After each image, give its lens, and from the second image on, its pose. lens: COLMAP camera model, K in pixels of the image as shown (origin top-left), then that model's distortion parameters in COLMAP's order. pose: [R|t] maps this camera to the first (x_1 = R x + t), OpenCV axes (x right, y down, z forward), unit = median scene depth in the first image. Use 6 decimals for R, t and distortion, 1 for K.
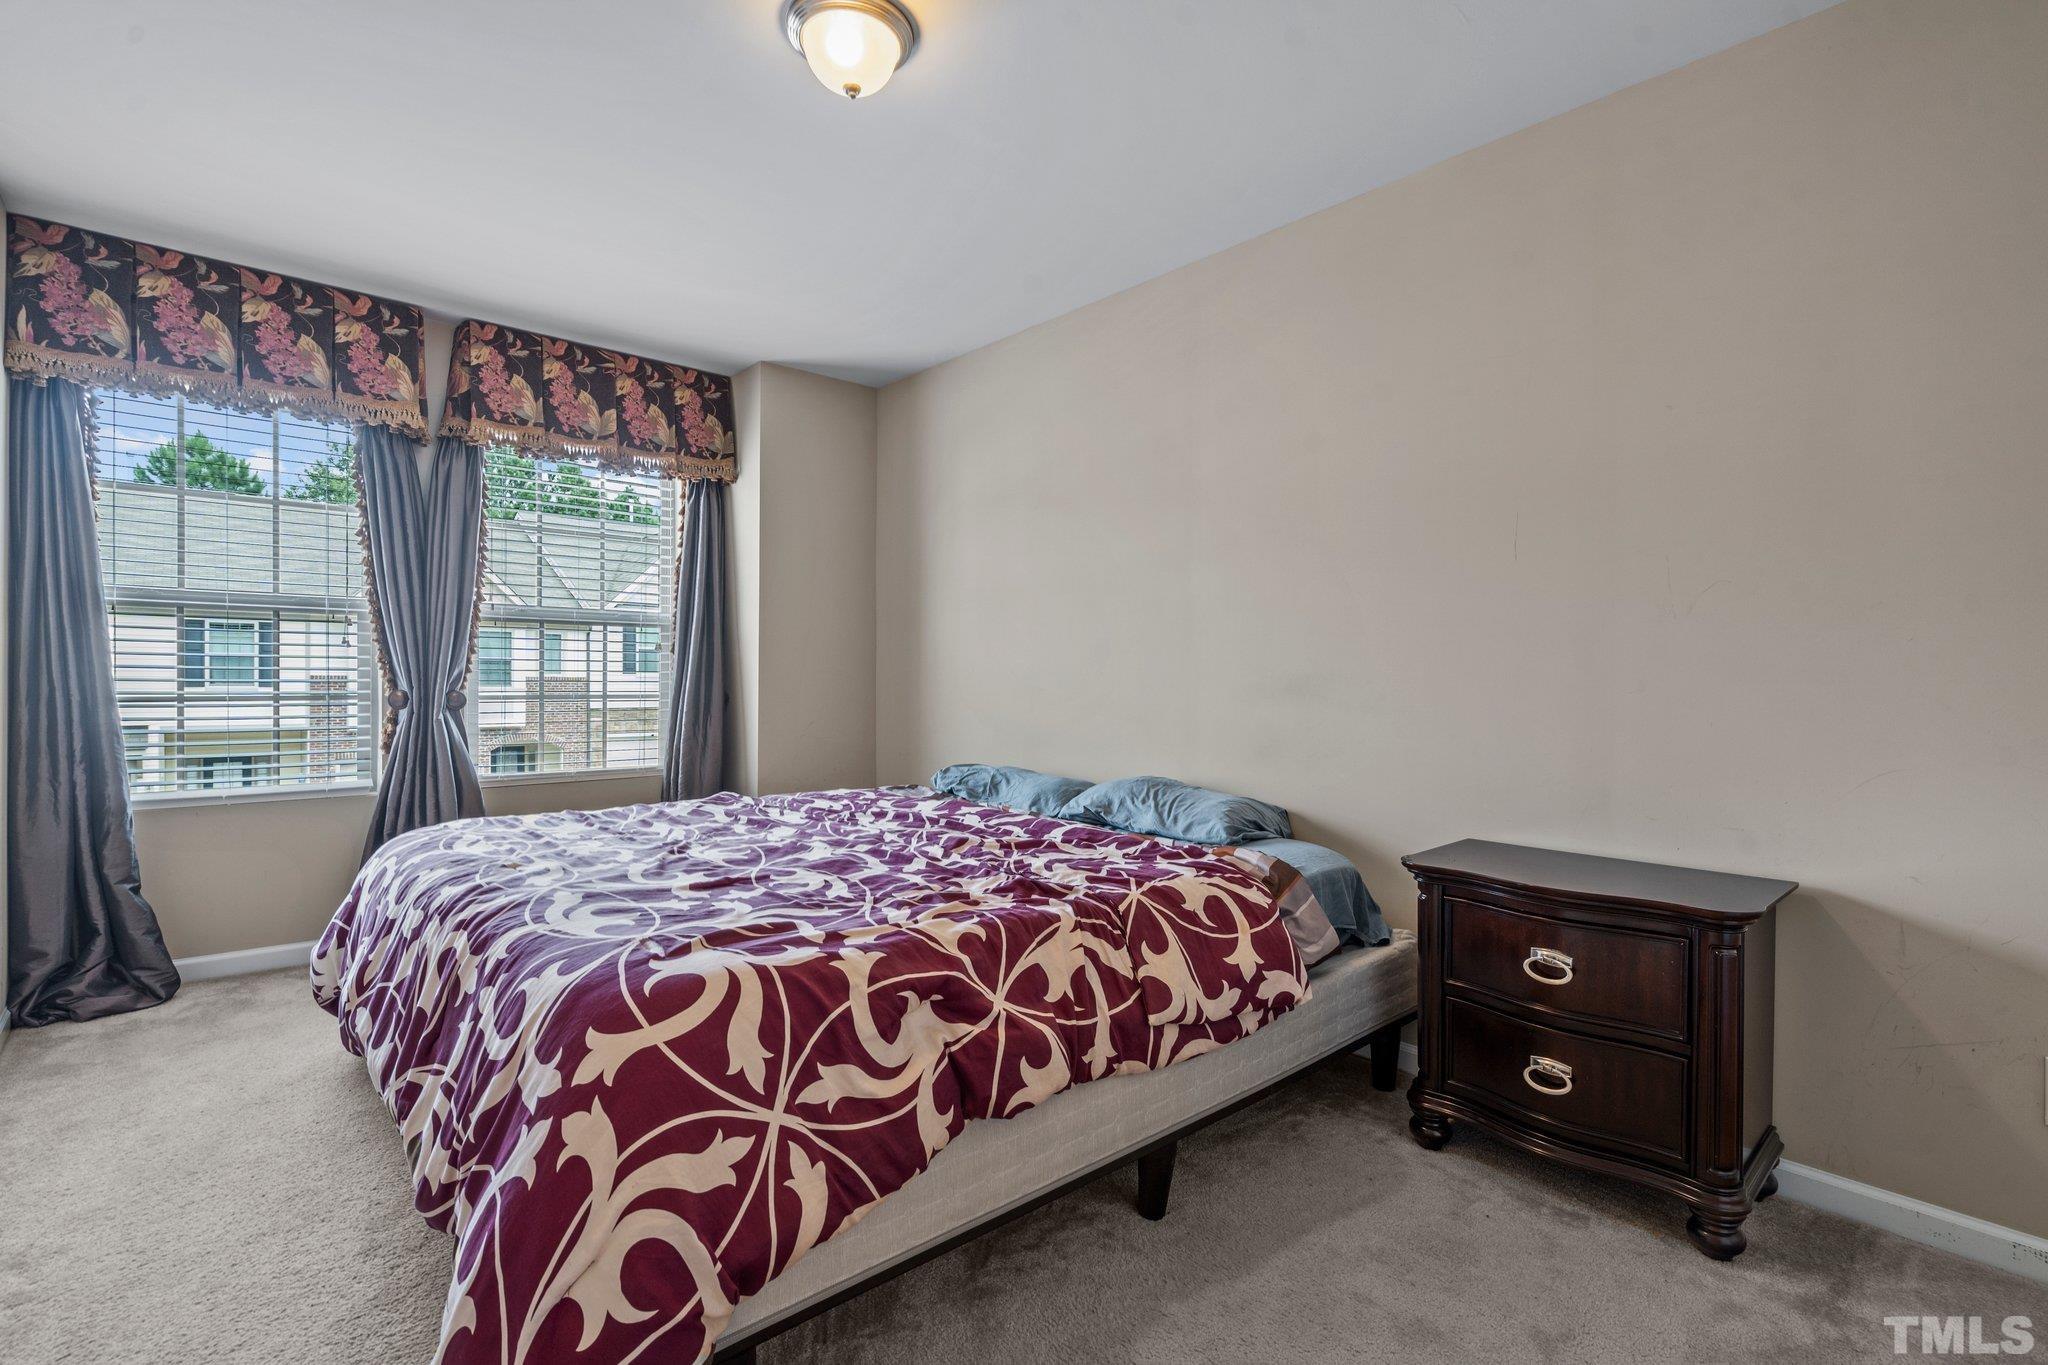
lens RADIAL K [[937.8, 0, 1036.4], [0, 937.8, 684.2], [0, 0, 1]] dist [0.002279, 0.000606]
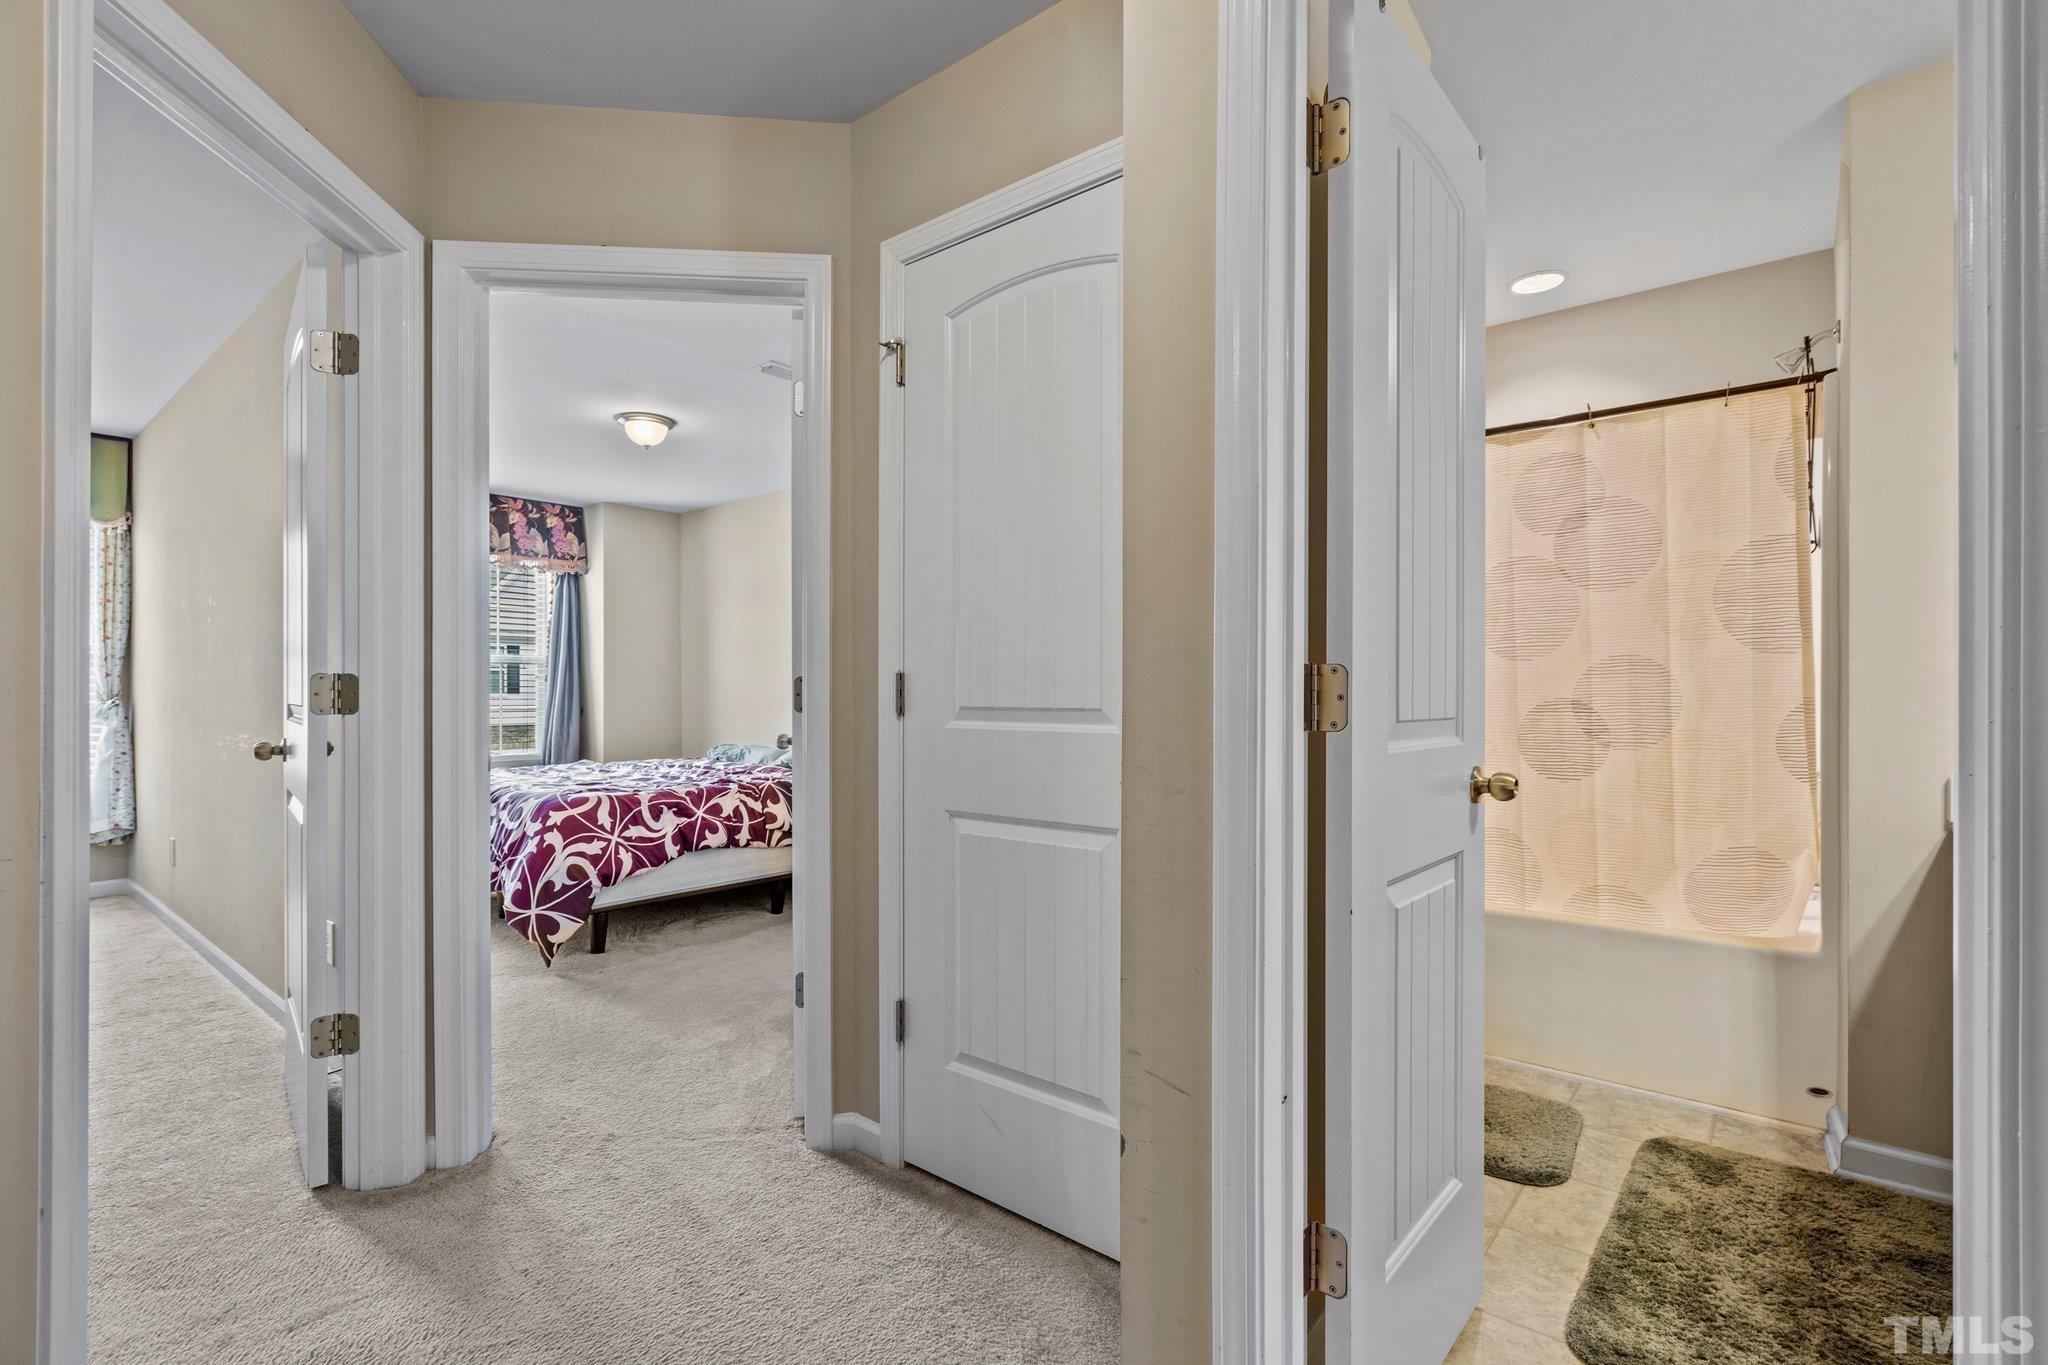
lens RADIAL K [[937.8, 0, 1036.4], [0, 937.8, 684.2], [0, 0, 1]] dist [0.002279, 0.000606]
pose [[0.988395, -0.008296, 0.151681, 0.544549], [0.010778, 0.999821, -0.015554, 0.014470], [-0.151525, 0.017008, 0.988307, -1.960597]]
